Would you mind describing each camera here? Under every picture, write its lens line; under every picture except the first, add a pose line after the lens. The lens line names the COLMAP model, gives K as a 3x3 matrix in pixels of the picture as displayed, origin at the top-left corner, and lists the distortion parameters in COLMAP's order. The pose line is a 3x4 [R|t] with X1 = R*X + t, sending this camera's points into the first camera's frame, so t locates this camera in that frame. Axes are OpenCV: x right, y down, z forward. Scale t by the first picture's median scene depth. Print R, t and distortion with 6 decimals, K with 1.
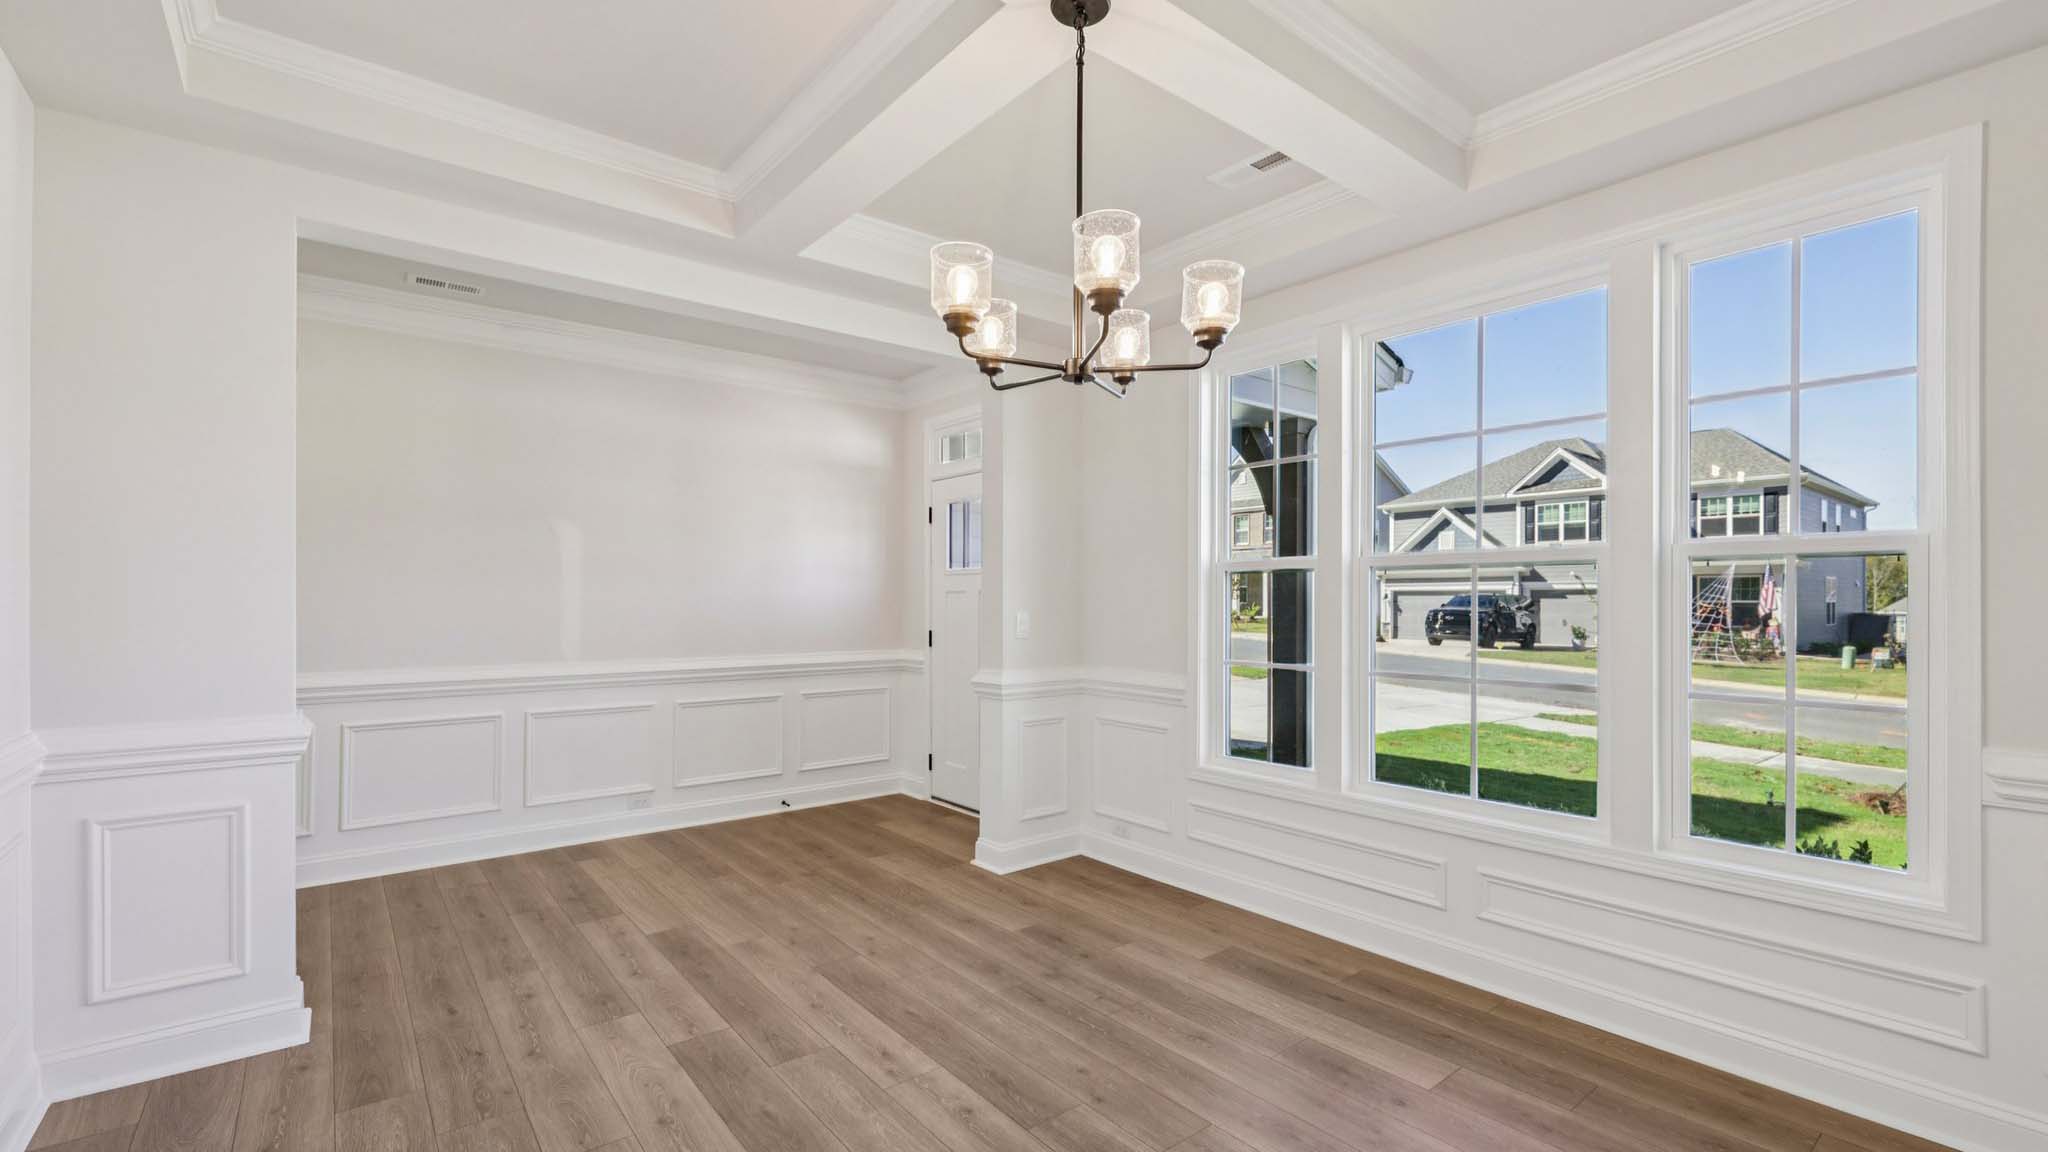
lens RADIAL K [[896.8, 0, 1034.7], [0, 896.8, 593.6], [0, 0, 1]] dist [0.000571, -0.000069]
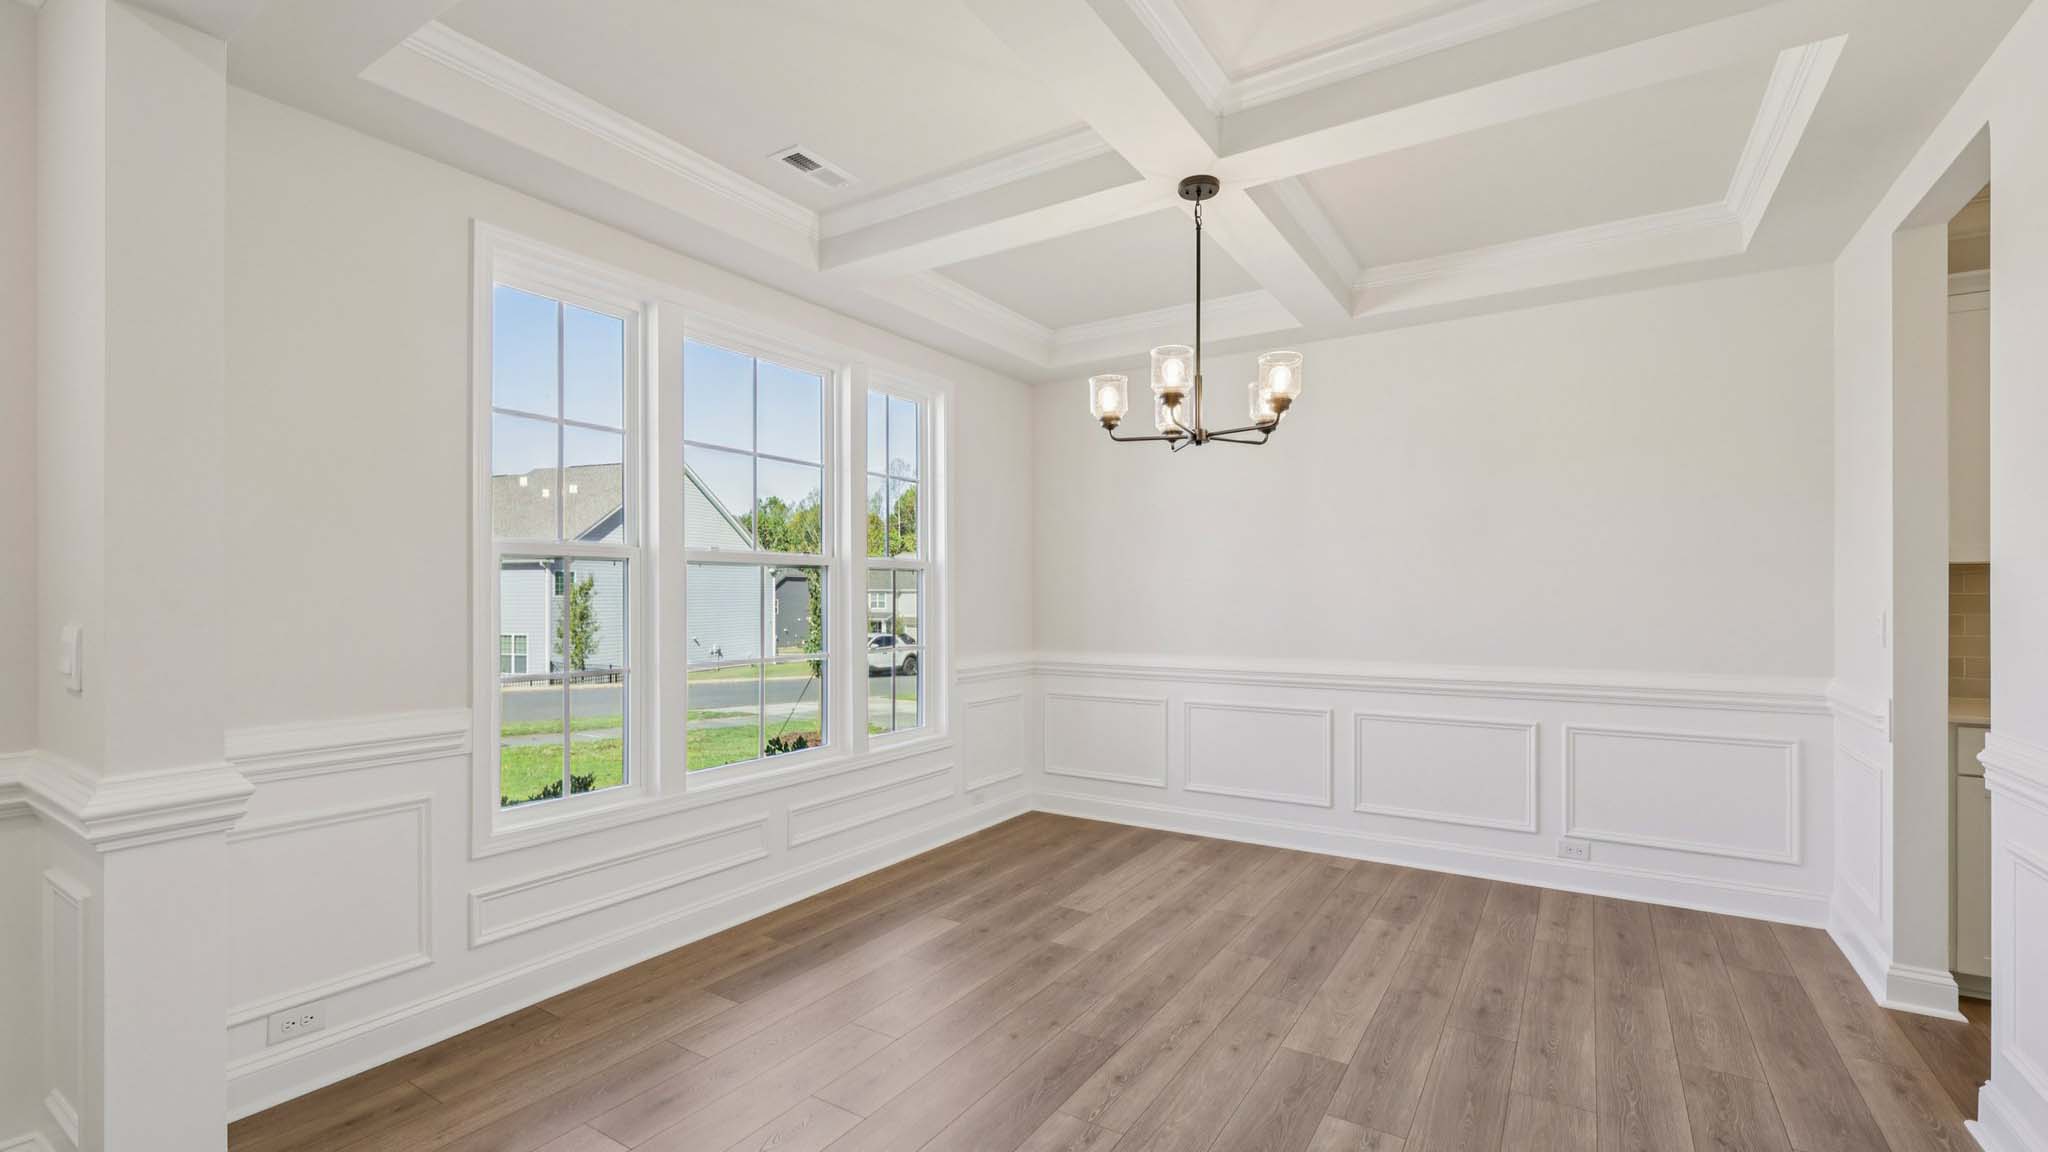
lens RADIAL K [[885.6, 0, 1028.8], [0, 885.6, 587.1], [0, 0, 1]] dist [0.000444, -0.000050]
pose [[-0.325434, 0.008016, 0.945531, -0.911836], [-0.004988, 0.999936, -0.010194, 0.014931], [-0.945551, -0.008033, -0.325374, 1.287309]]
